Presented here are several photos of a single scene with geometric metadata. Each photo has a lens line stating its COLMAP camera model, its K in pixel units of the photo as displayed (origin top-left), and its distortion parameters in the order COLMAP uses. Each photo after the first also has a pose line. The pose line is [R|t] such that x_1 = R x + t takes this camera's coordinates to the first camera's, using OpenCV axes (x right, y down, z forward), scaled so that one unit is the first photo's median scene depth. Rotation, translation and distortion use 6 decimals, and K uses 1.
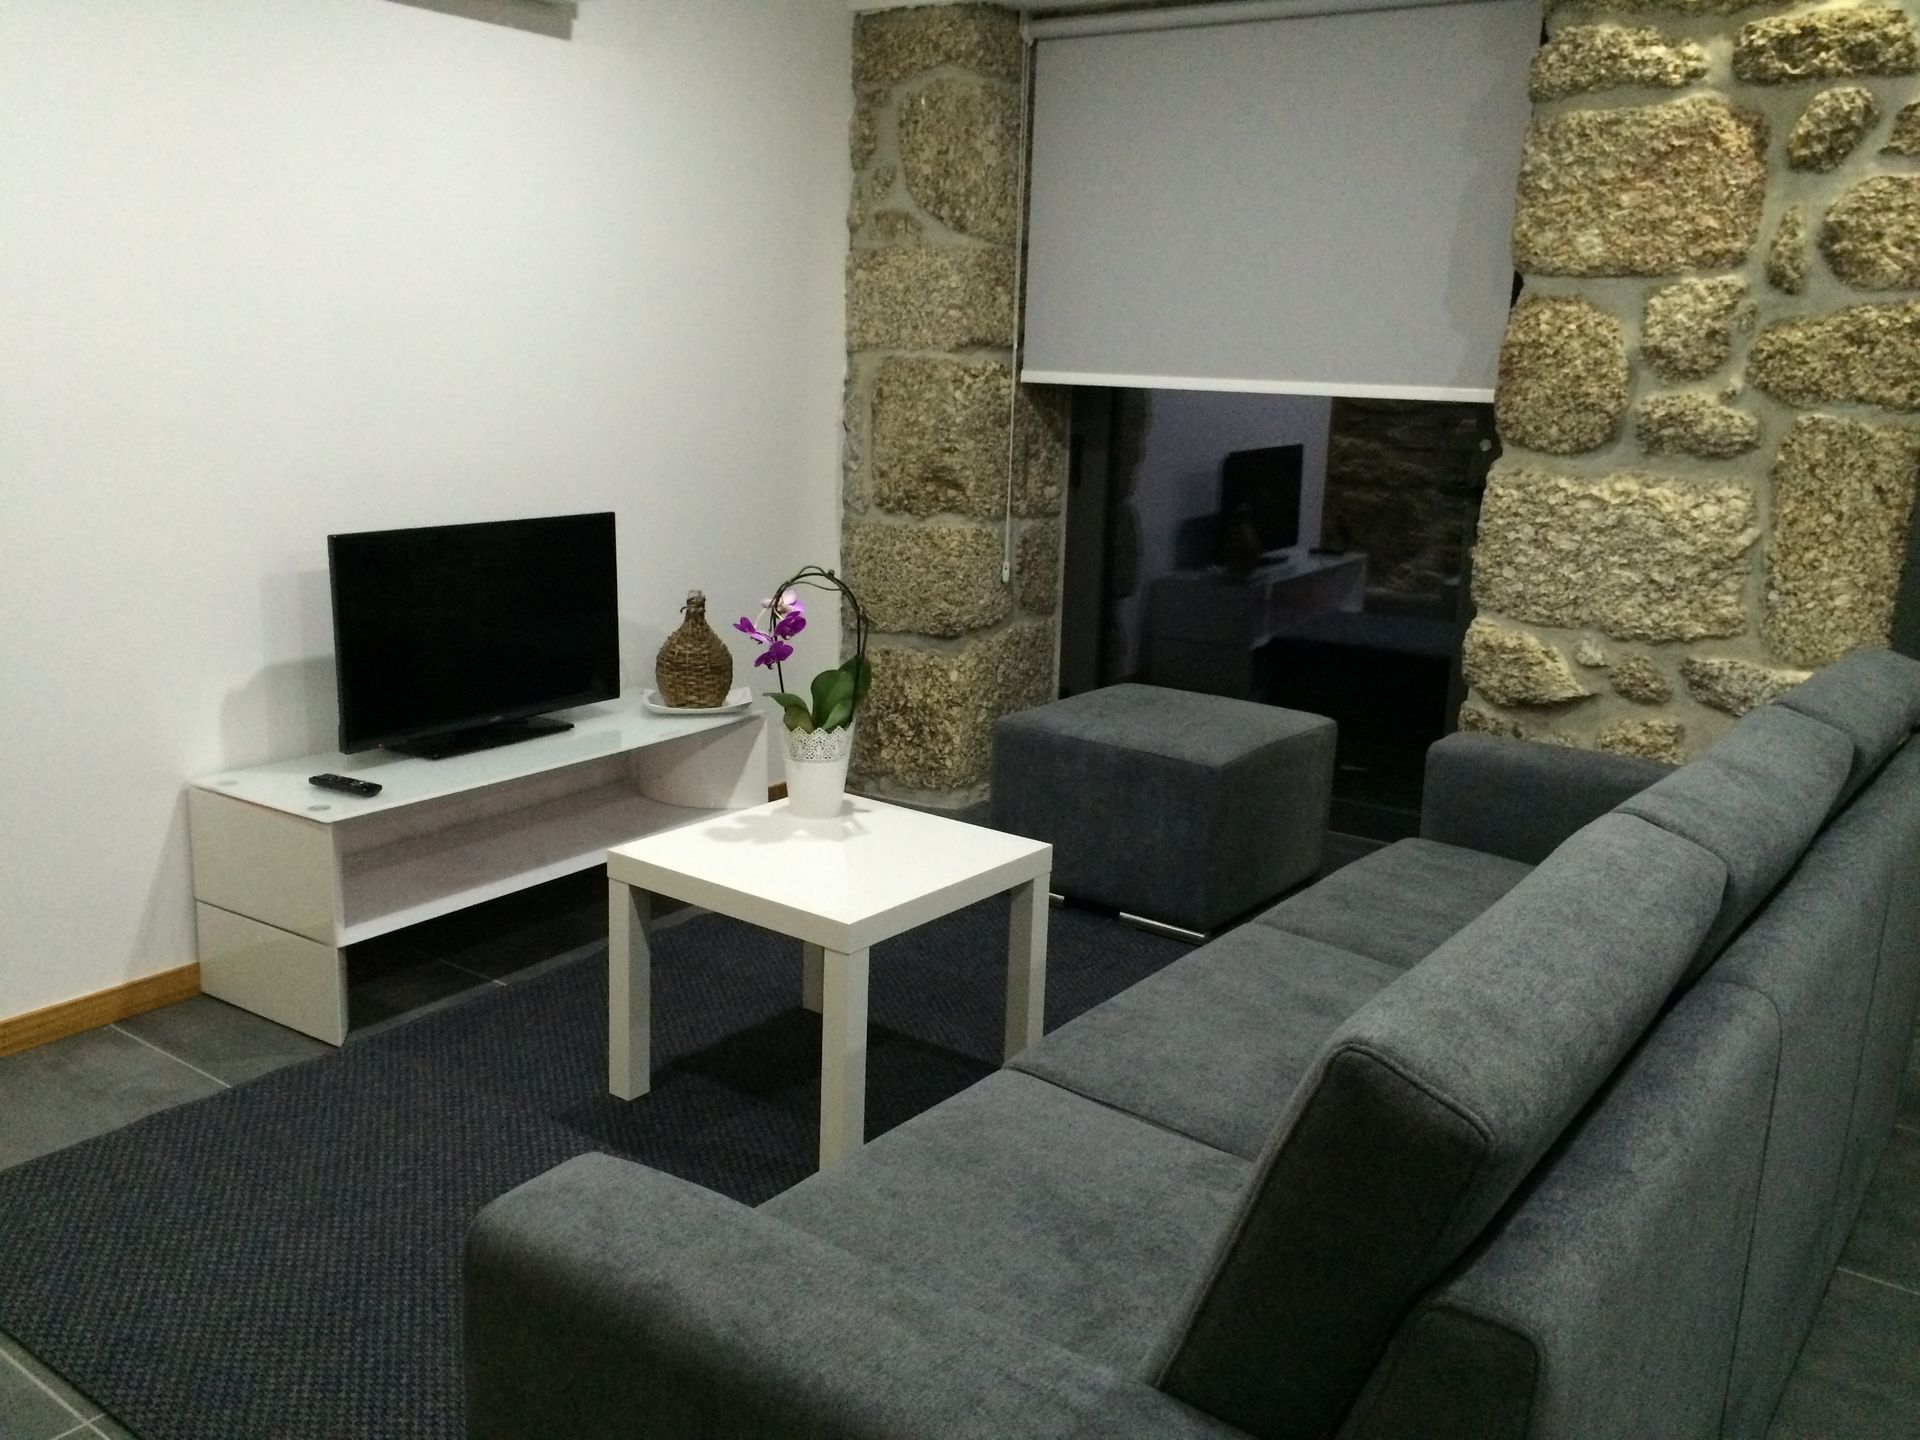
lens RADIAL K [[1679.4, 0, 957.7], [0, 1679.4, 720.8], [0, 0, 1]] dist [0.046090, -0.002506]
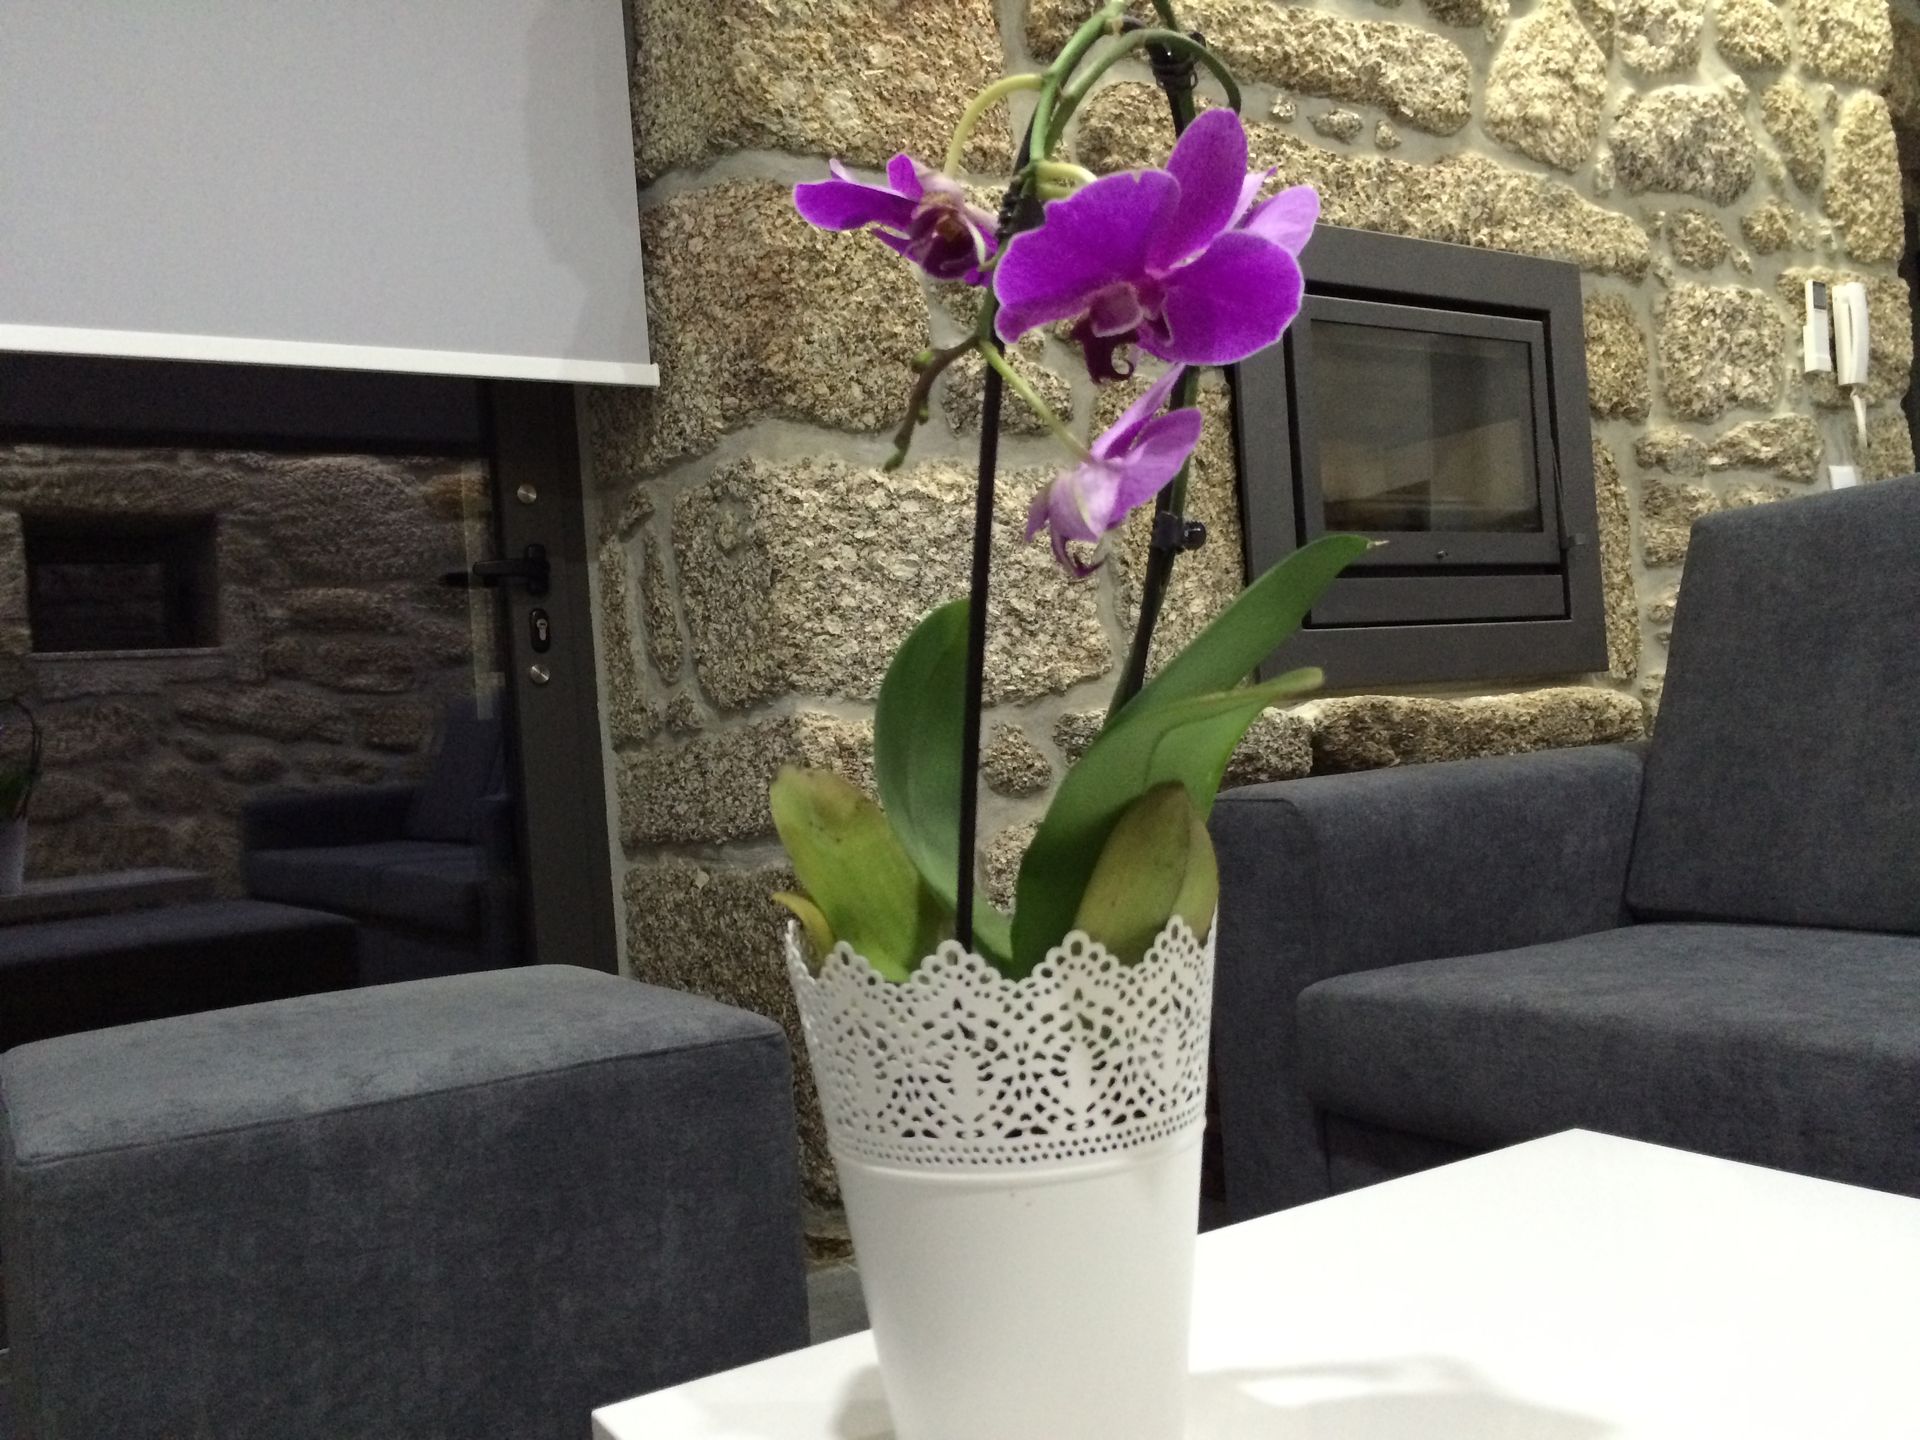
lens RADIAL K [[1679.4, 0, 958.5], [0, 1679.4, 717.6], [0, 0, 1]] dist [0.046090, -0.002506]
pose [[0.366274, -0.061627, 0.928464, -0.223532], [0.289804, 0.955732, -0.050889, -0.013817], [-0.884227, 0.287712, 0.367920, 0.784525]]
